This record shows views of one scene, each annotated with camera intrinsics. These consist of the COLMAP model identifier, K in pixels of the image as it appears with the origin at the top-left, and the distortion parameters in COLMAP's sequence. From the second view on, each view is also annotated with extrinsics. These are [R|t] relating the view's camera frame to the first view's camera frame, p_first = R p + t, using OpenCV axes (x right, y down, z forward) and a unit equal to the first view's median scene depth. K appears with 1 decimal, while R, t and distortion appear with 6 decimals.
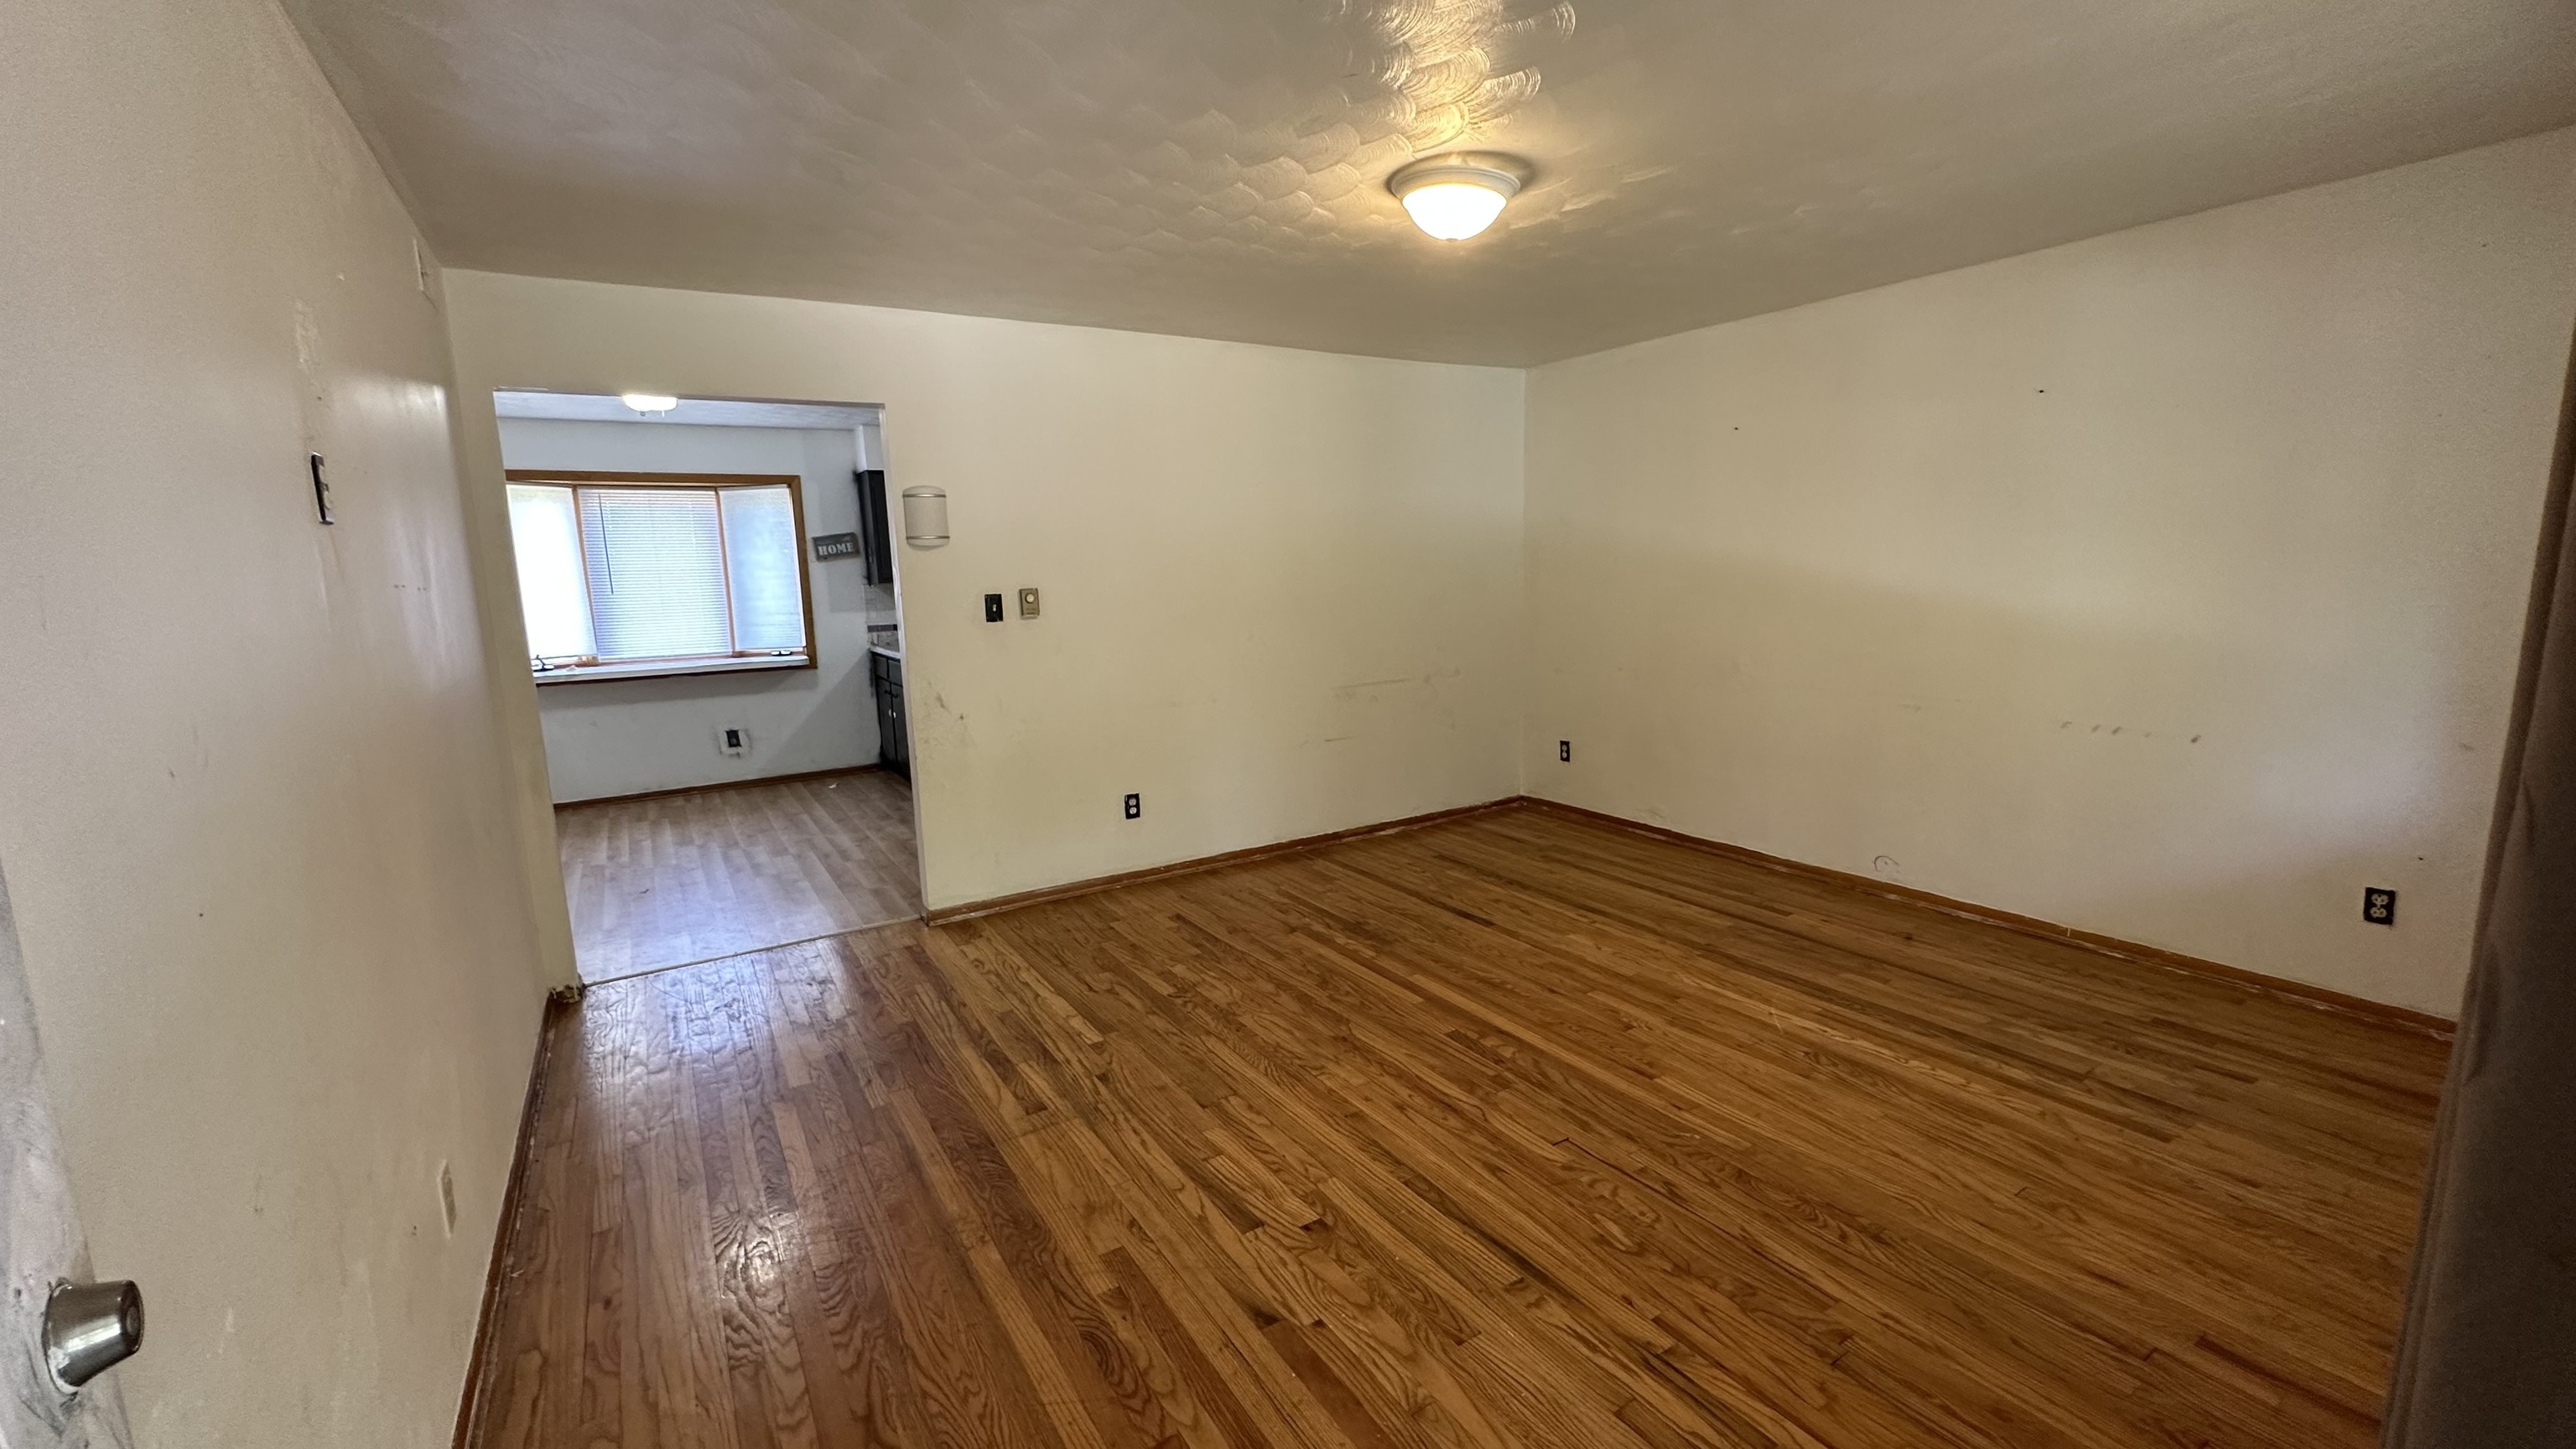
lens RADIAL K [[1032.8, 0, 1288.4], [0, 1032.8, 726.6], [0, 0, 1]] dist [-0.002923, 0.001313]
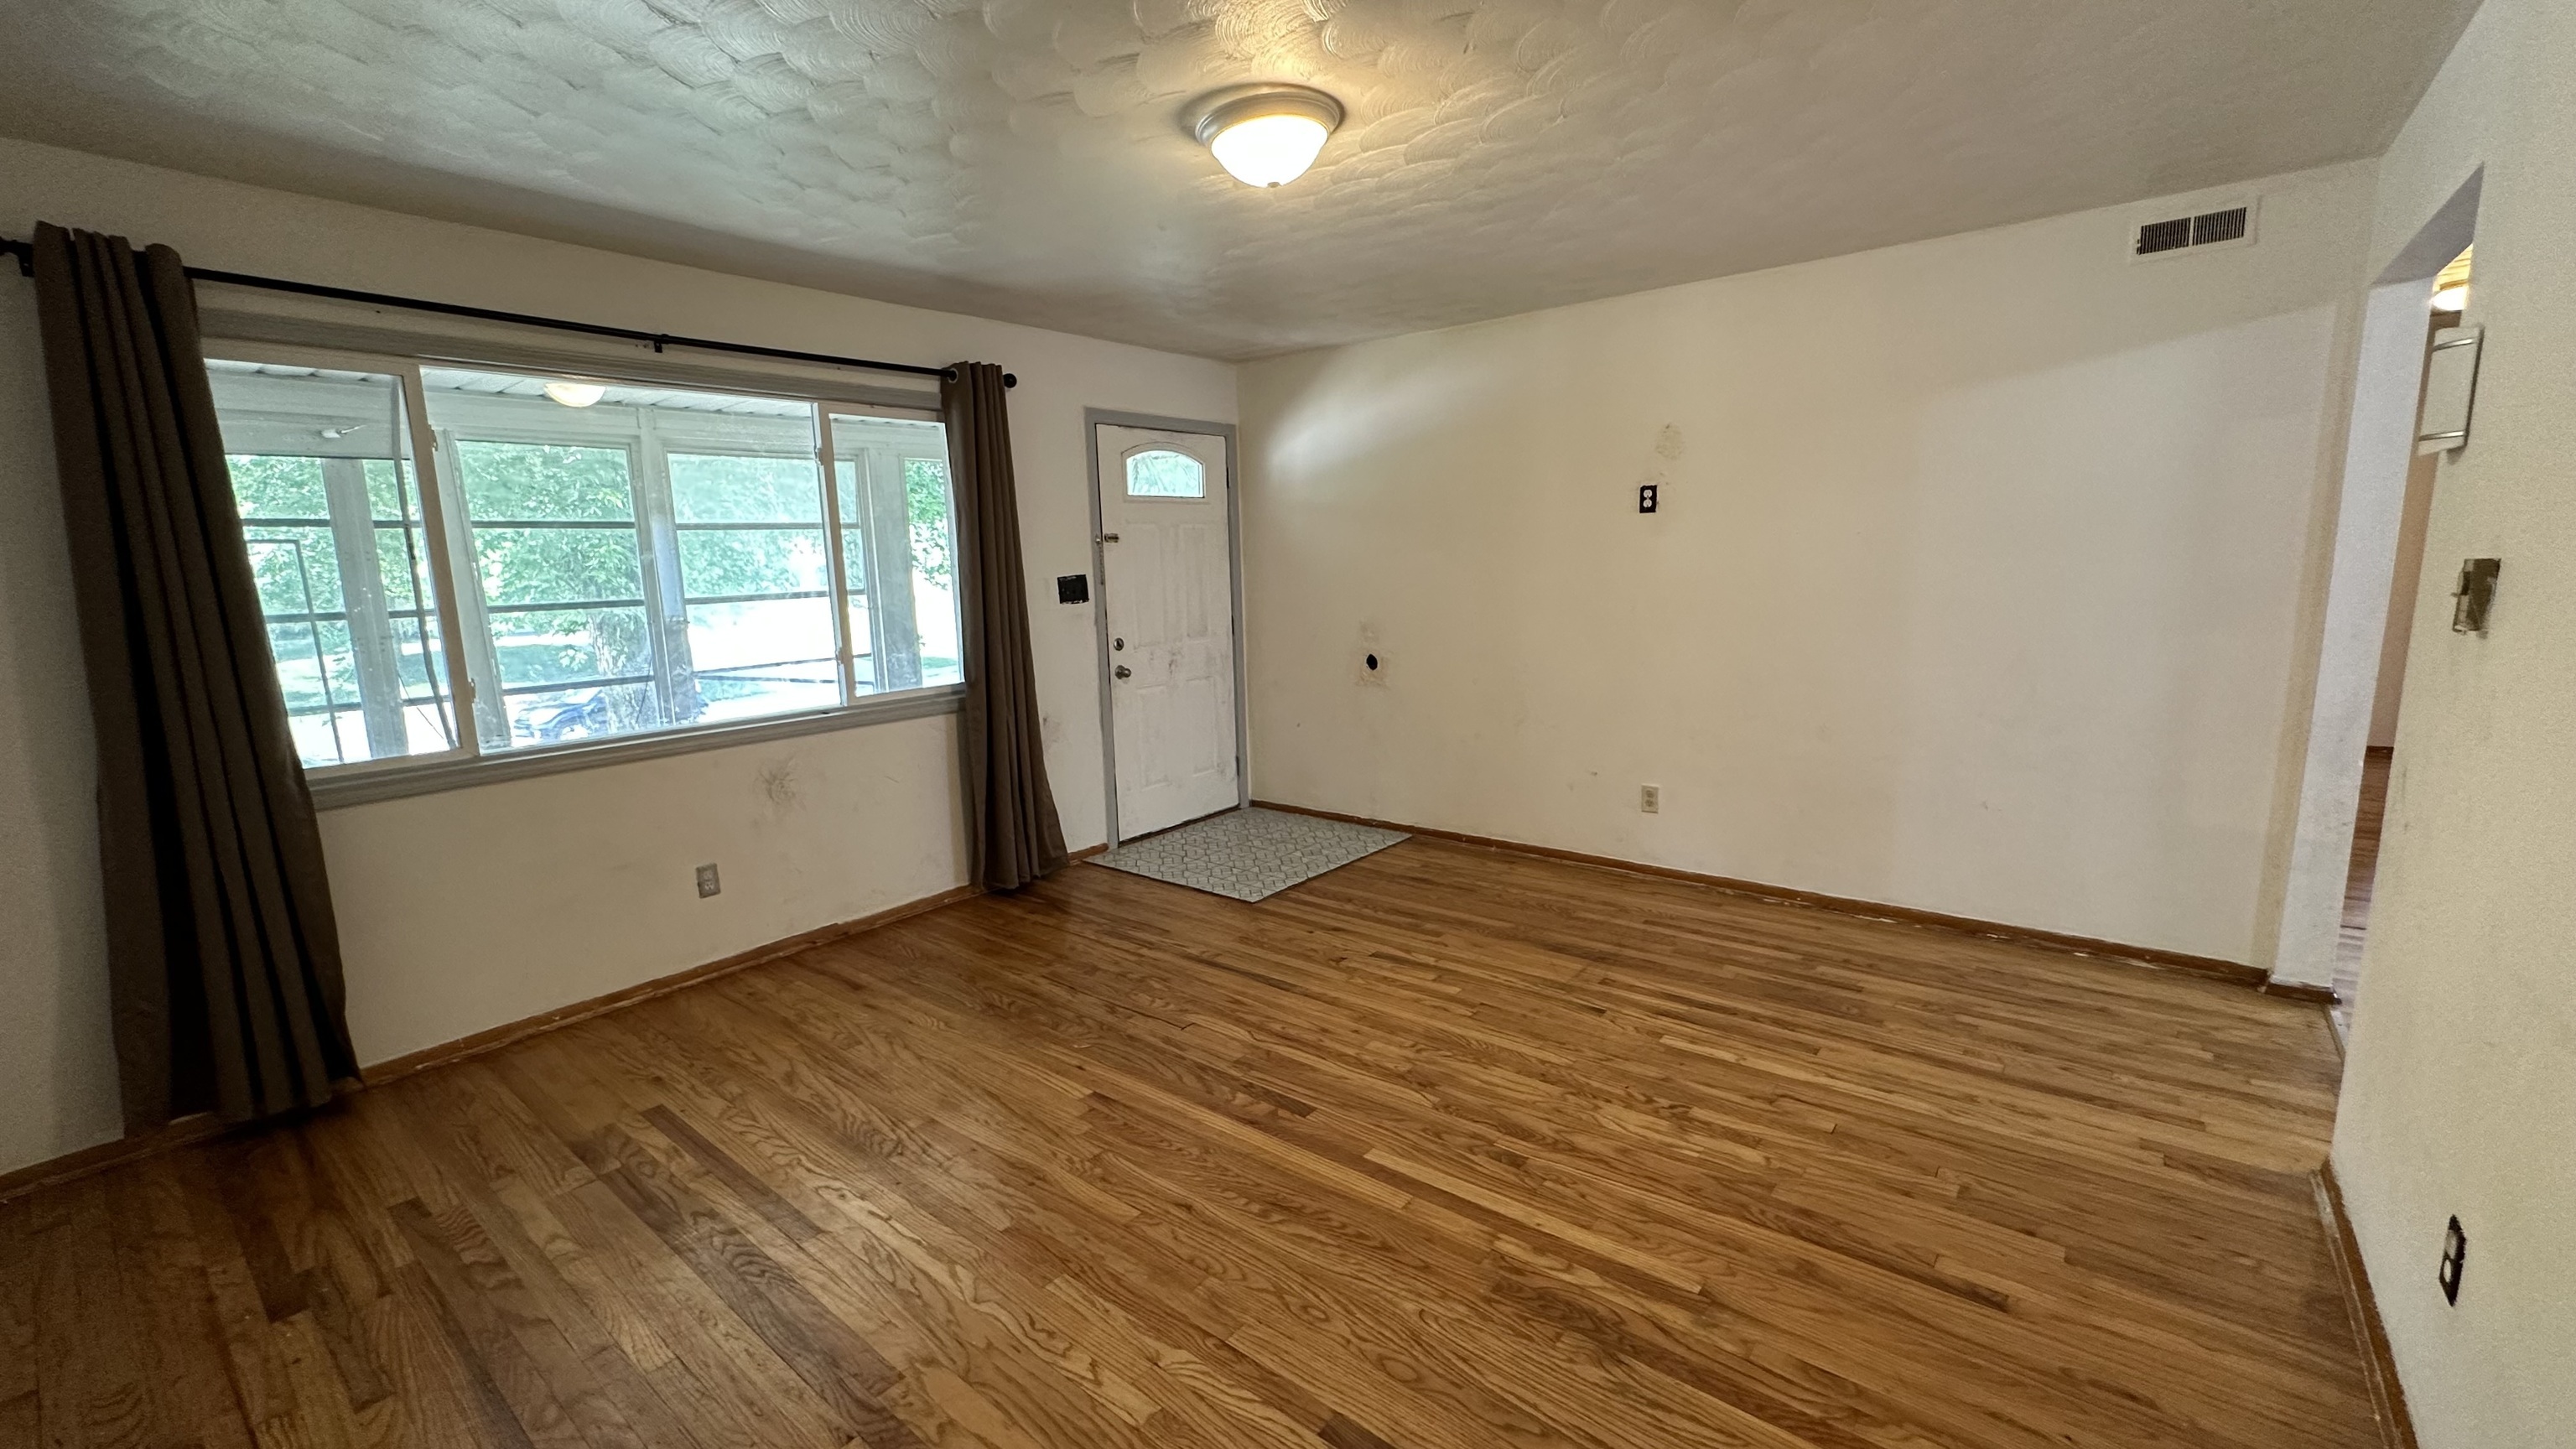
lens RADIAL K [[1032.8, 0, 1287.4], [0, 1032.8, 729.4], [0, 0, 1]] dist [-0.002923, 0.001313]
pose [[-0.945759, 0.107591, -0.306536, 0.395459], [0.002924, 0.946348, 0.323135, -0.267377], [0.324856, 0.304712, -0.895332, 1.638055]]
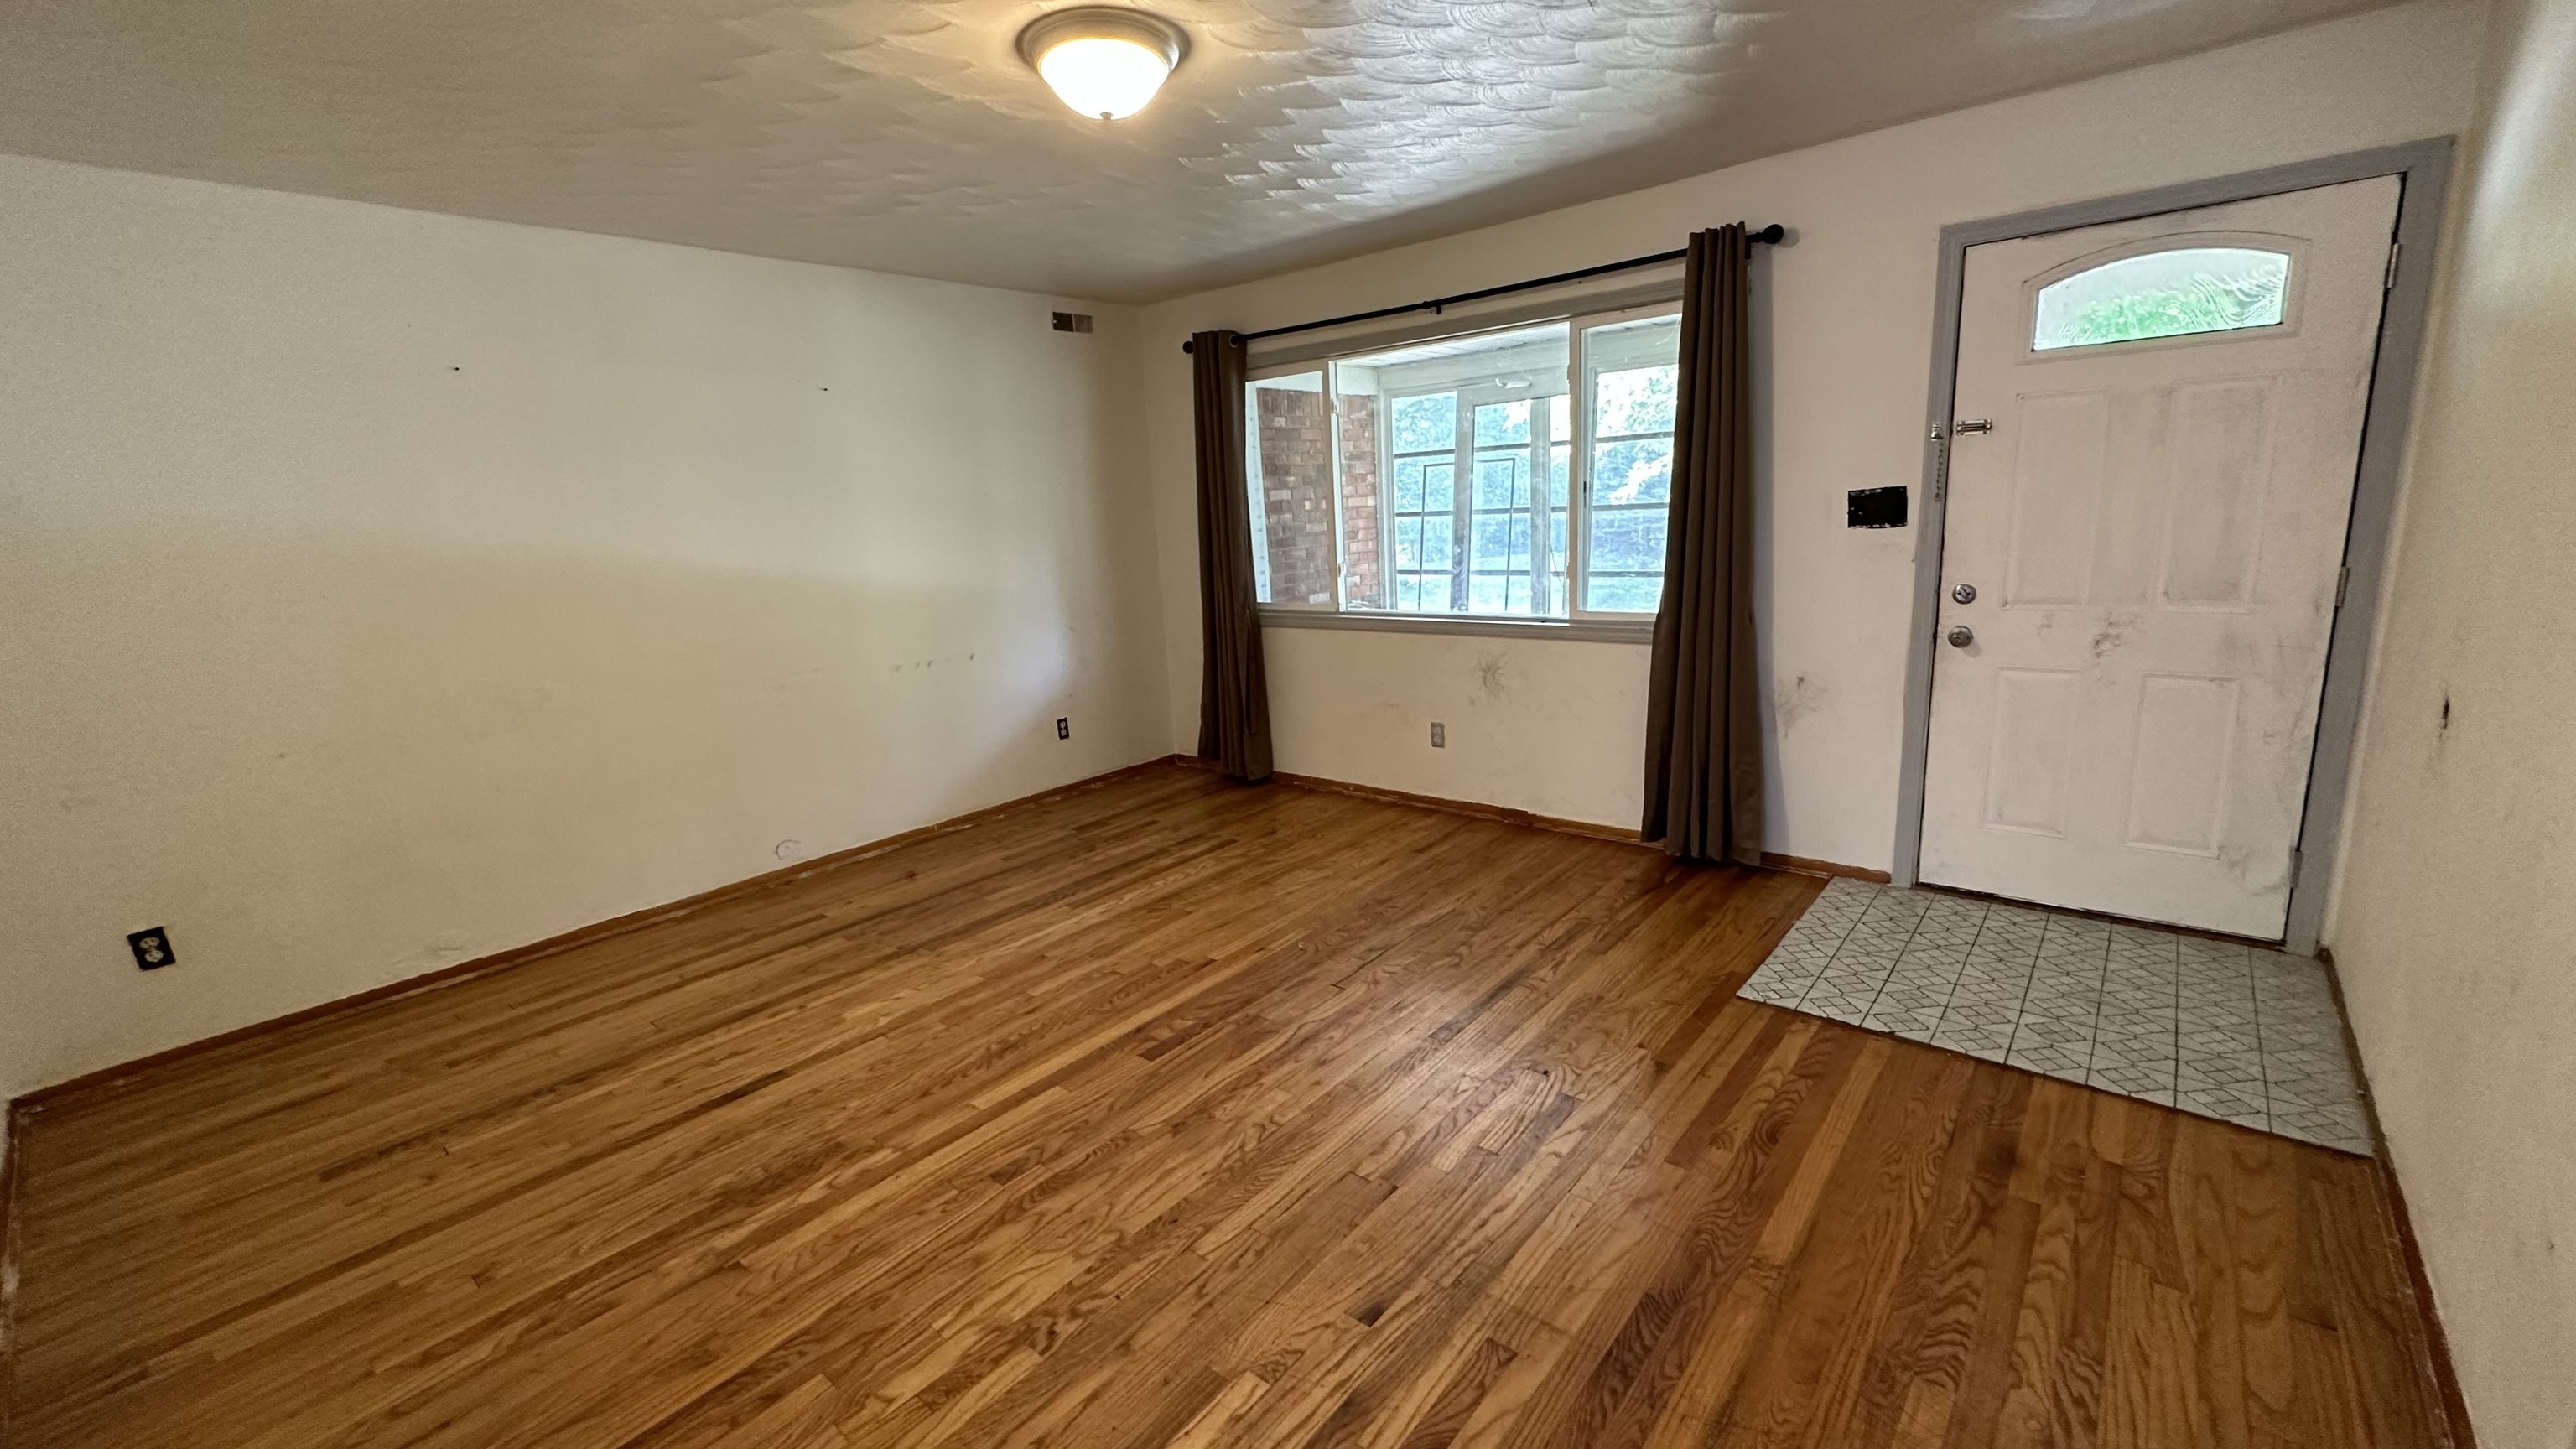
lens RADIAL K [[1032.8, 0, 1286.4], [0, 1032.8, 727.2], [0, 0, 1]] dist [-0.002923, 0.001313]
pose [[-0.294348, -0.162690, 0.941749, -0.638390], [0.214733, 0.948950, 0.231050, -0.138126], [-0.931262, 0.270234, -0.244387, 1.018932]]
